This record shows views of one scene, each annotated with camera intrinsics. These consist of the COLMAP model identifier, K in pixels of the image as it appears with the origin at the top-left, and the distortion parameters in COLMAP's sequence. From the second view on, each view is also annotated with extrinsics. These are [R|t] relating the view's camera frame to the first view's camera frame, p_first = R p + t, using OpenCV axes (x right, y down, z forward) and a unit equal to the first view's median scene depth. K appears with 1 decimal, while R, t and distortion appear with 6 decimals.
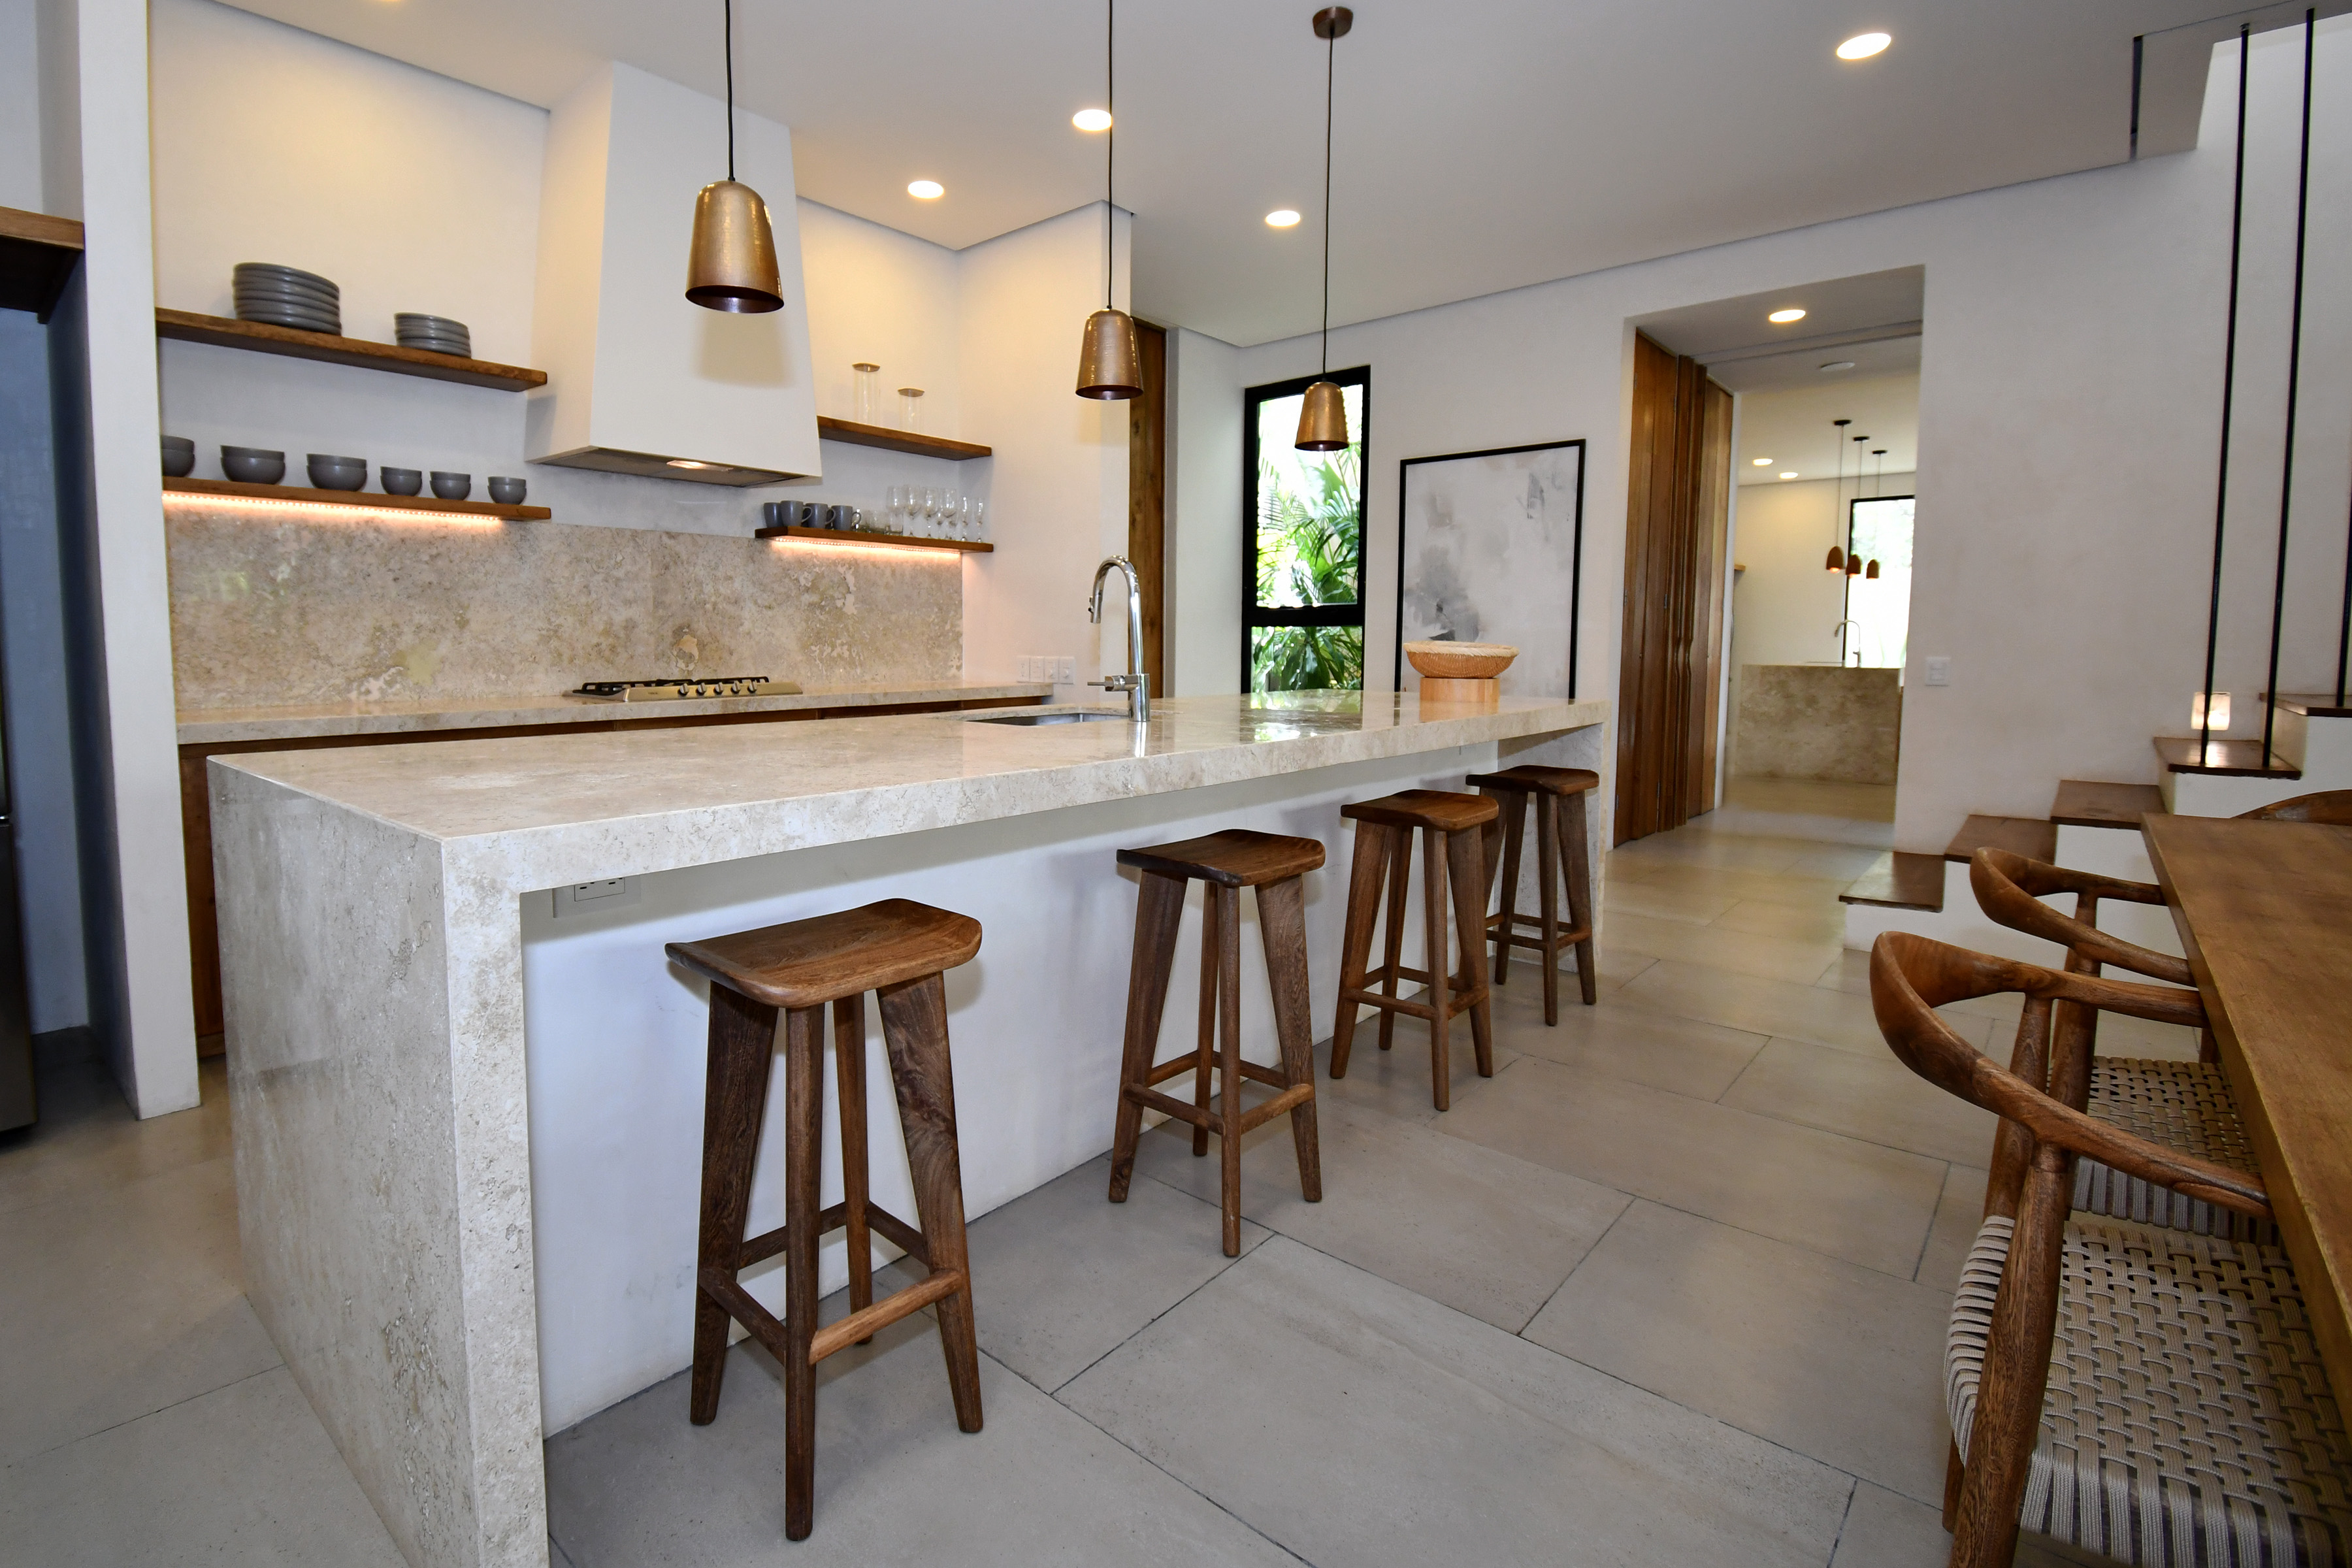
lens RADIAL K [[1102.0, 0, 1095.3], [0, 1102.0, 713.8], [0, 0, 1]] dist [0.013304, -0.020621]
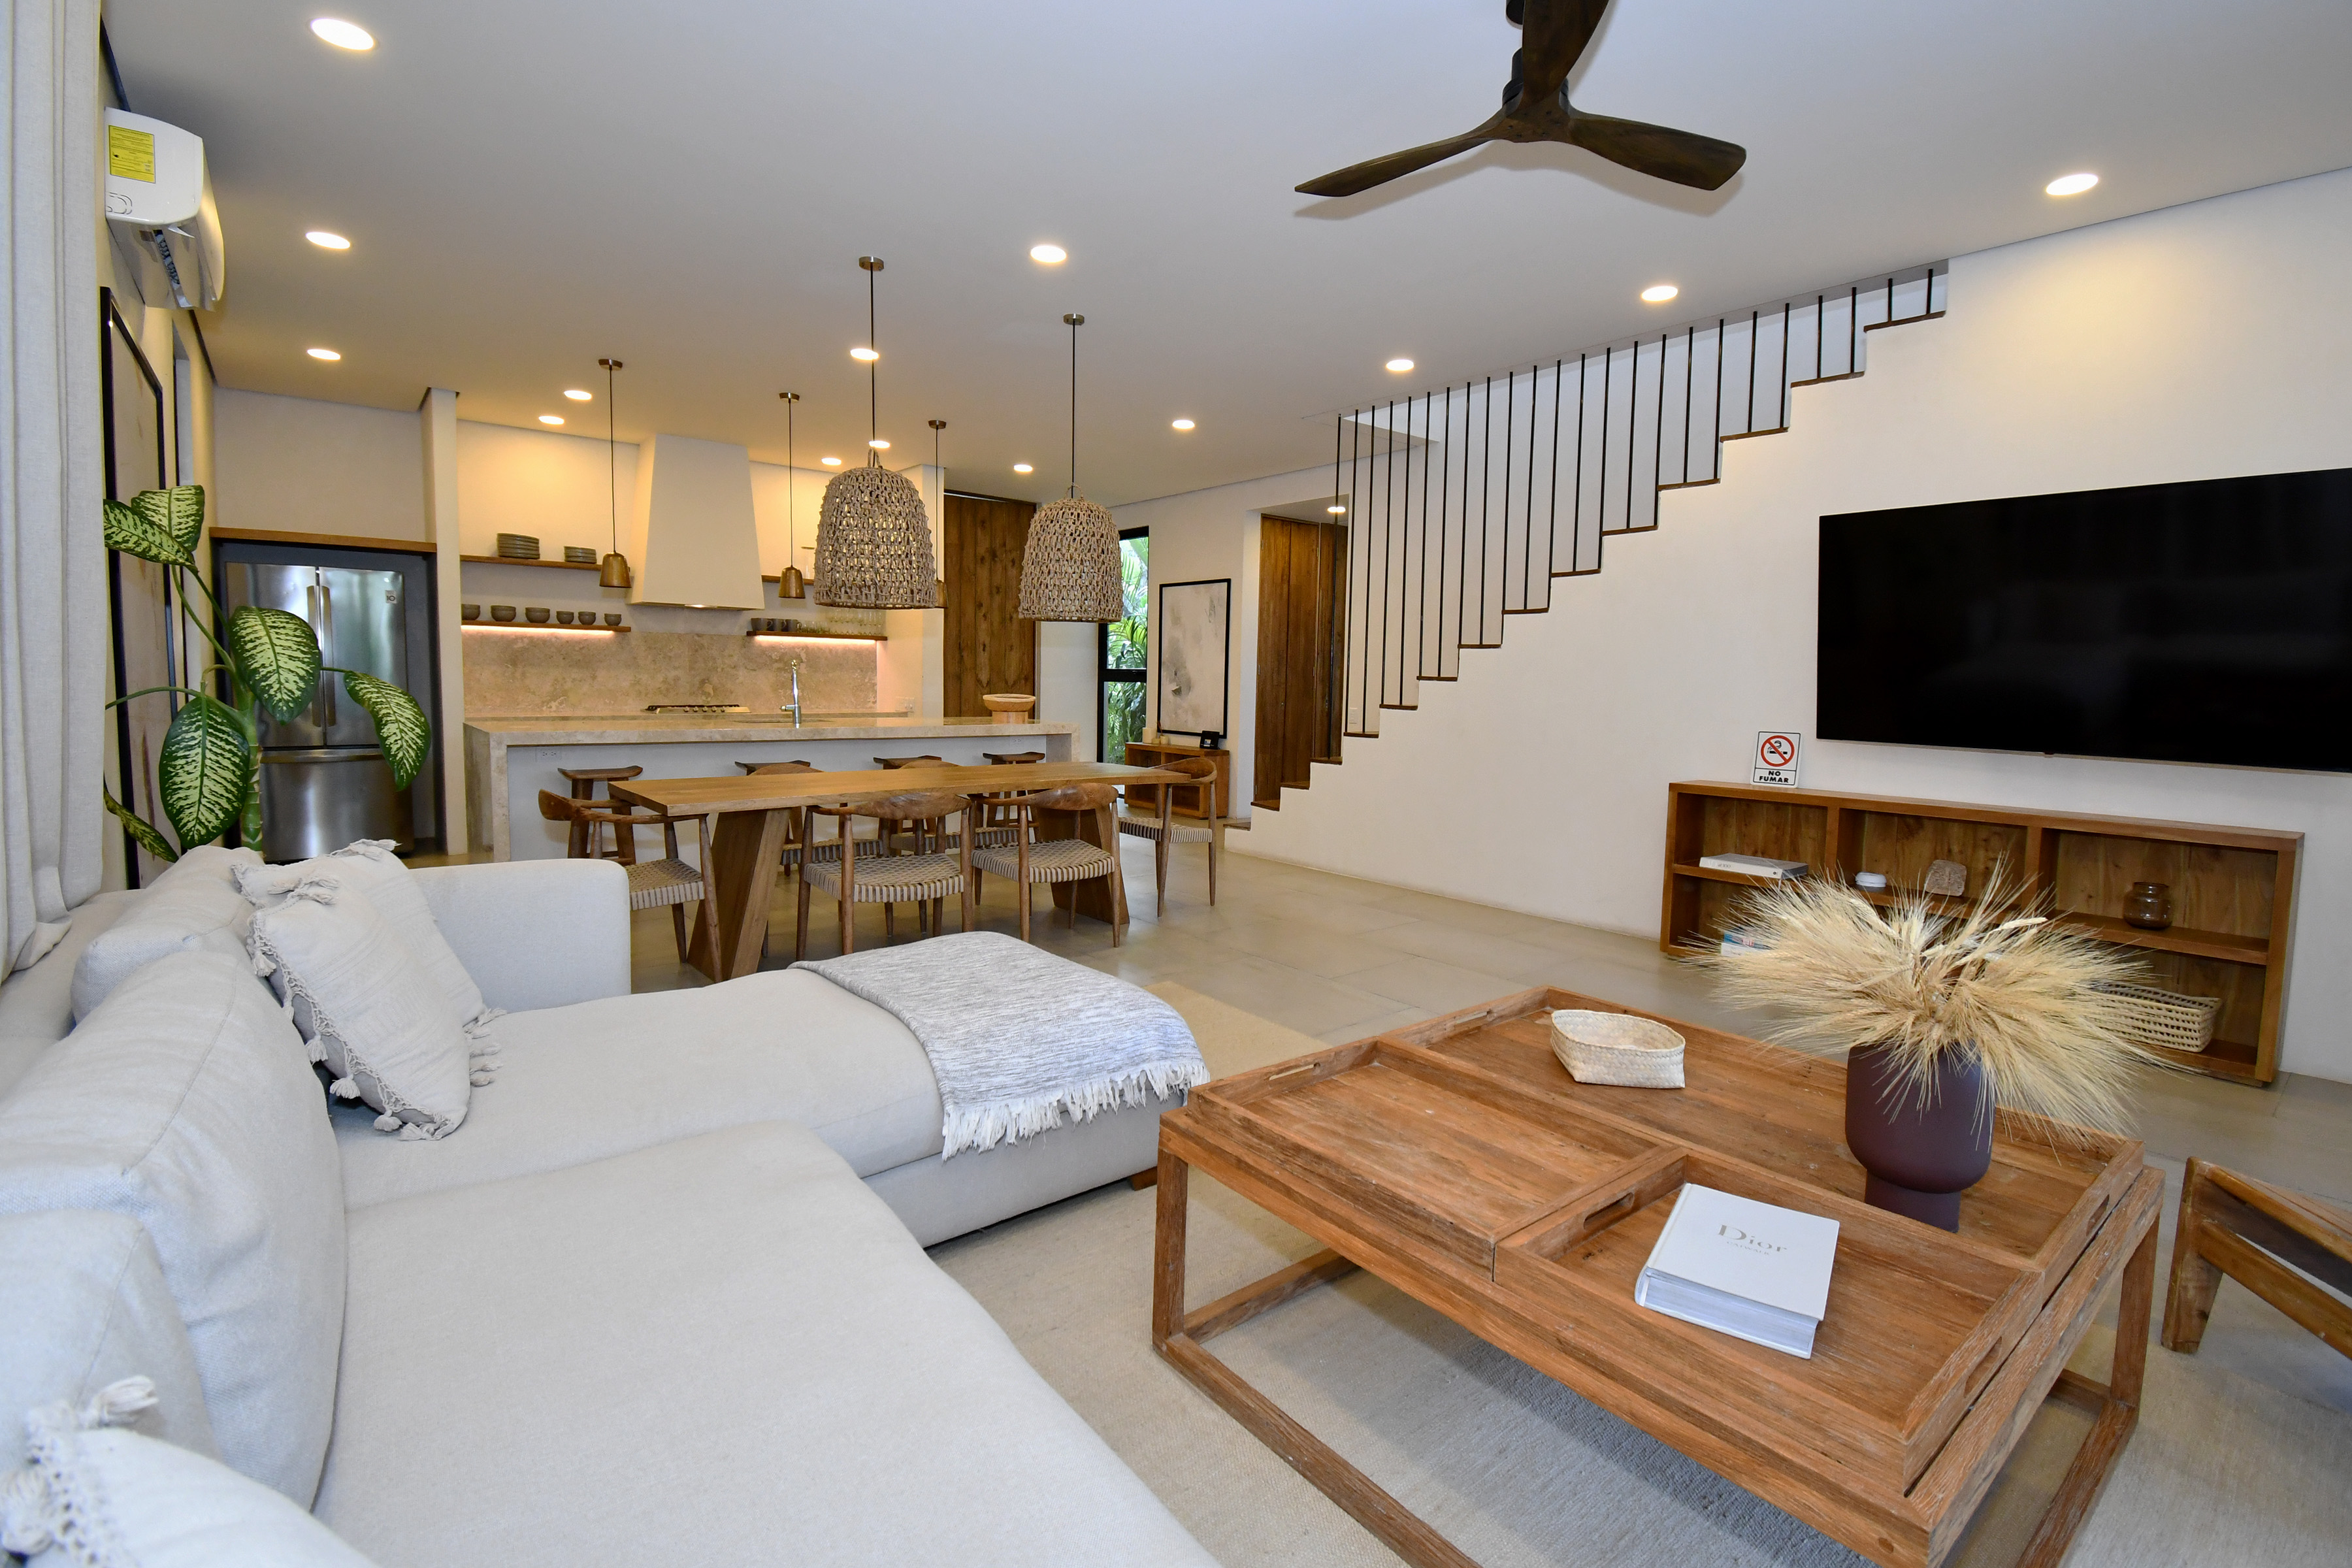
lens RADIAL K [[1102.0, 0, 1230.8], [0, 1102.0, 755.5], [0, 0, 1]] dist [0.013304, -0.020621]
pose [[0.989819, 0.028436, -0.139461, 0.939446], [-0.028255, 0.999595, 0.003278, 0.030029], [0.139498, 0.000696, 0.990222, -0.955917]]
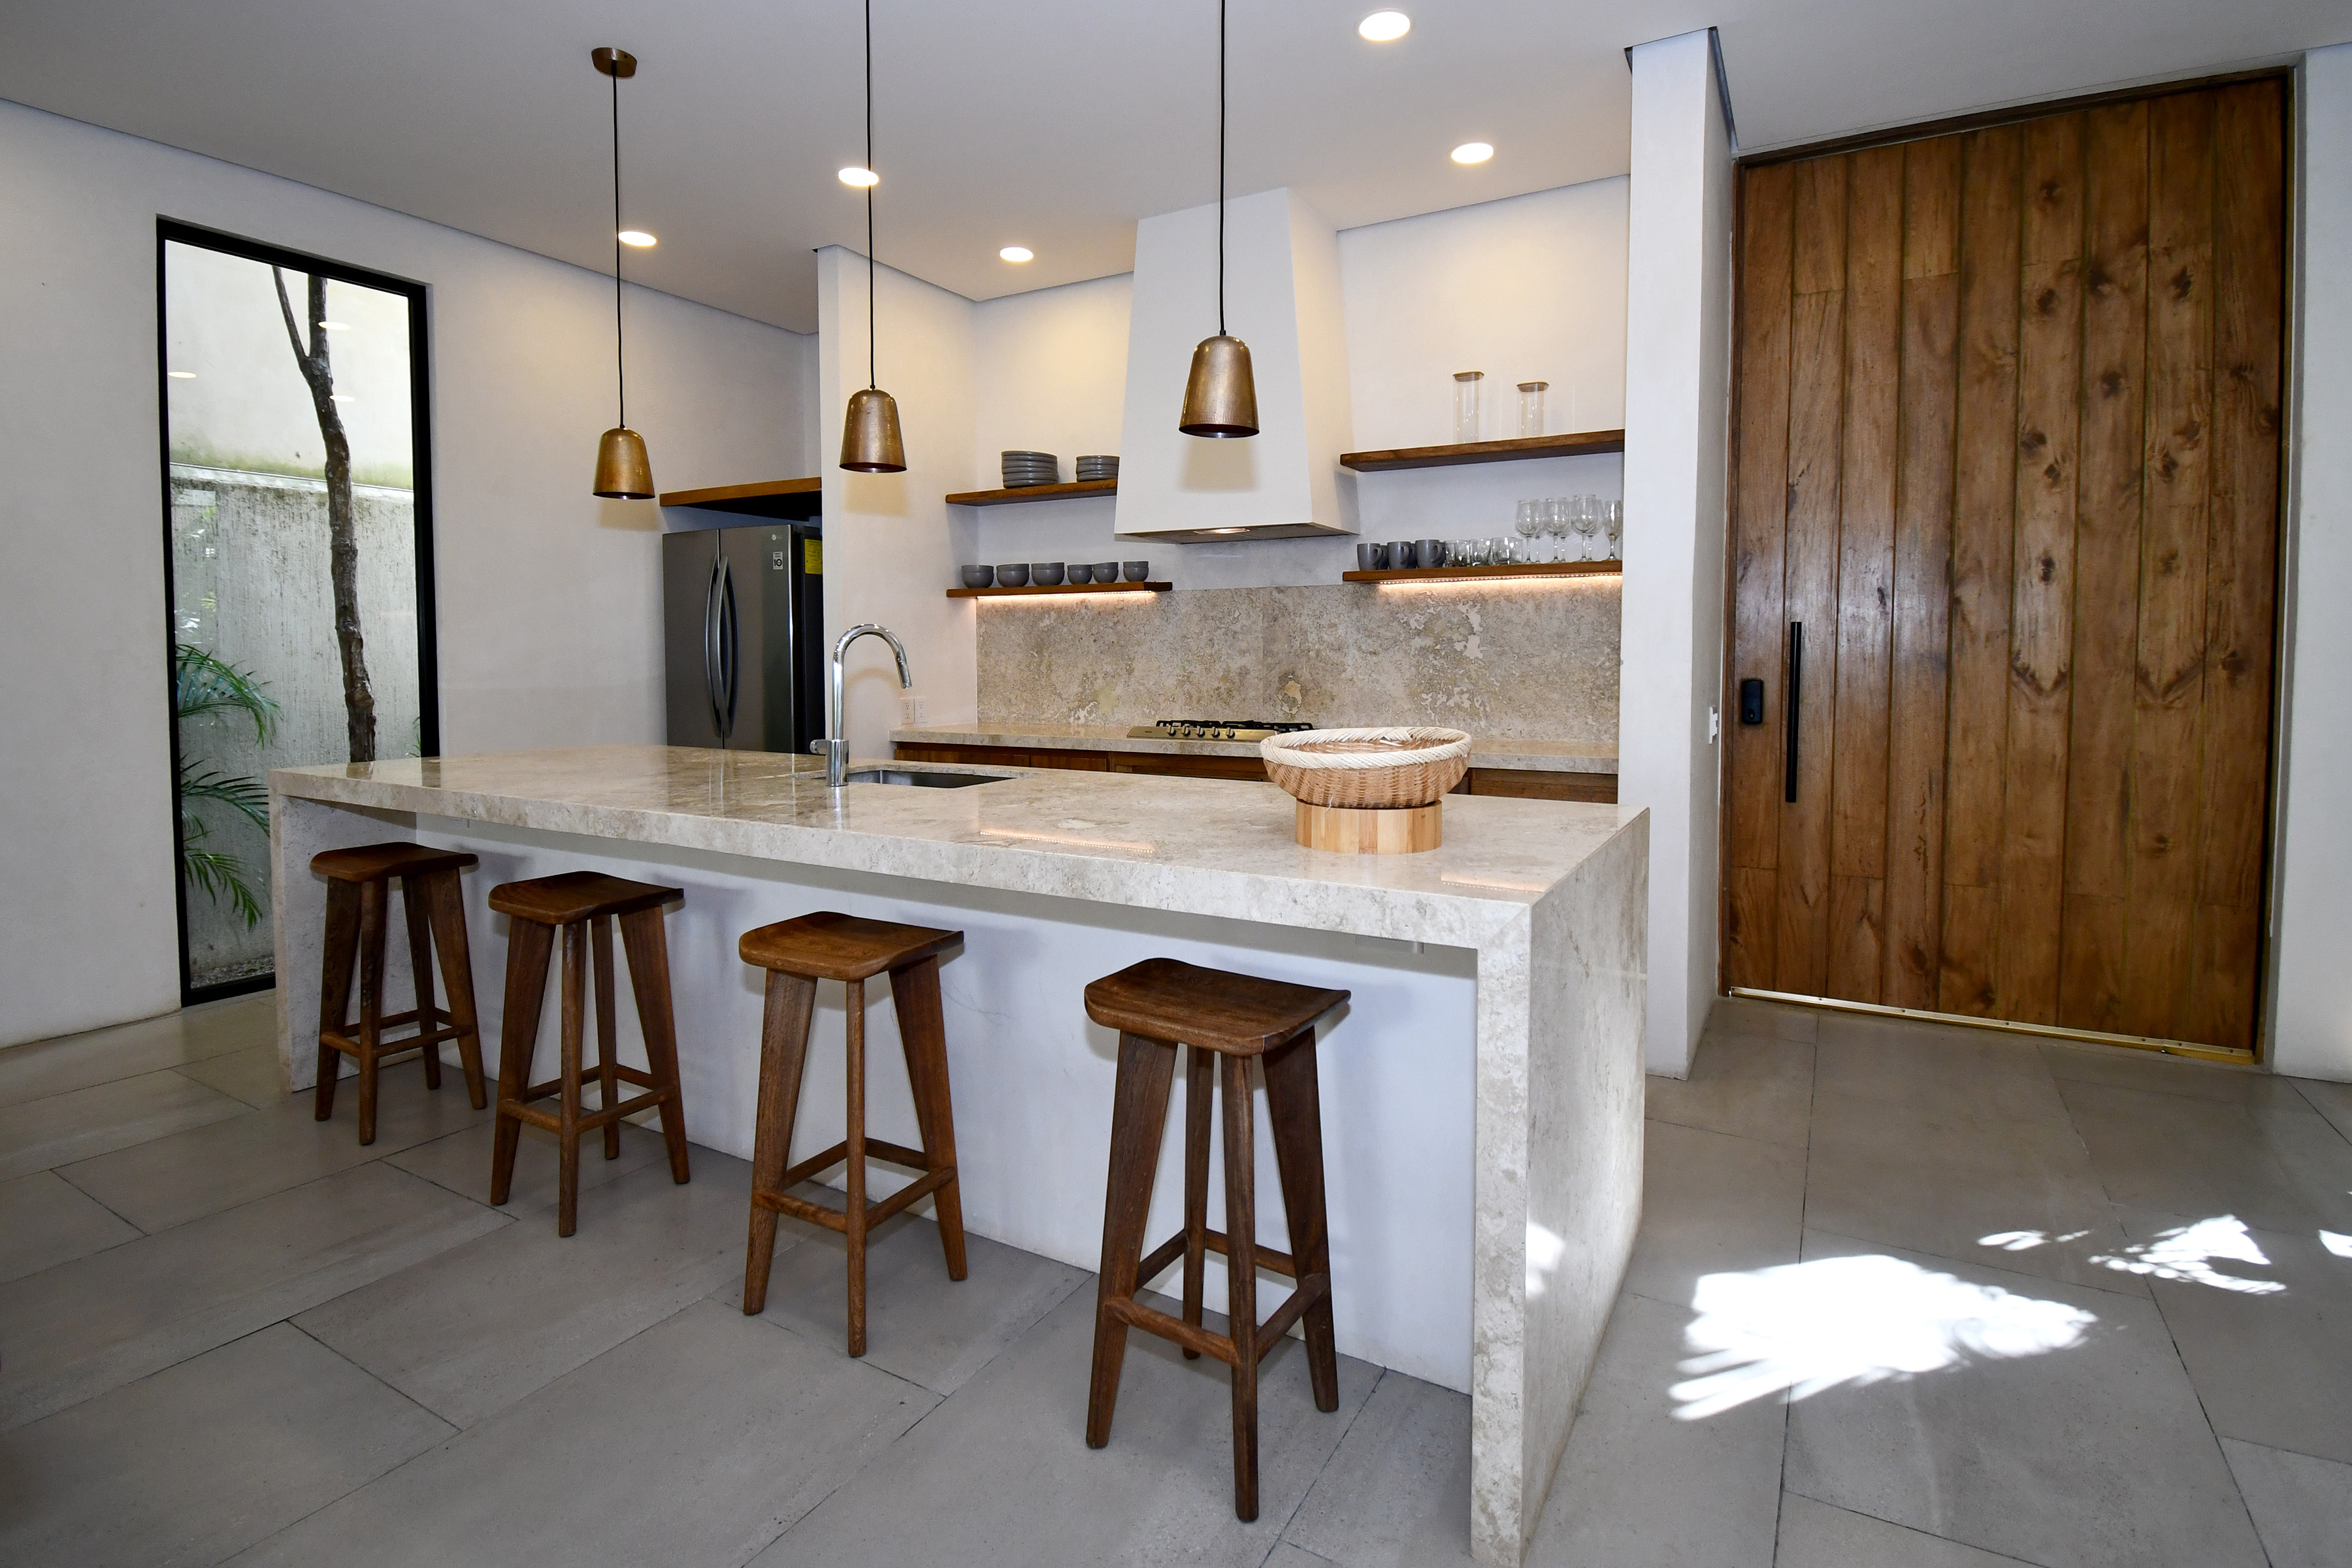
lens RADIAL K [[1150.4, 0, 1180.4], [0, 1150.4, 708.7], [0, 0, 1]] dist [0.015300, -0.020915]
pose [[0.211263, 0.044035, -0.976437, 0.739007], [-0.064526, 0.997434, 0.031021, -0.075988], [0.975297, 0.056452, 0.213562, 0.692706]]
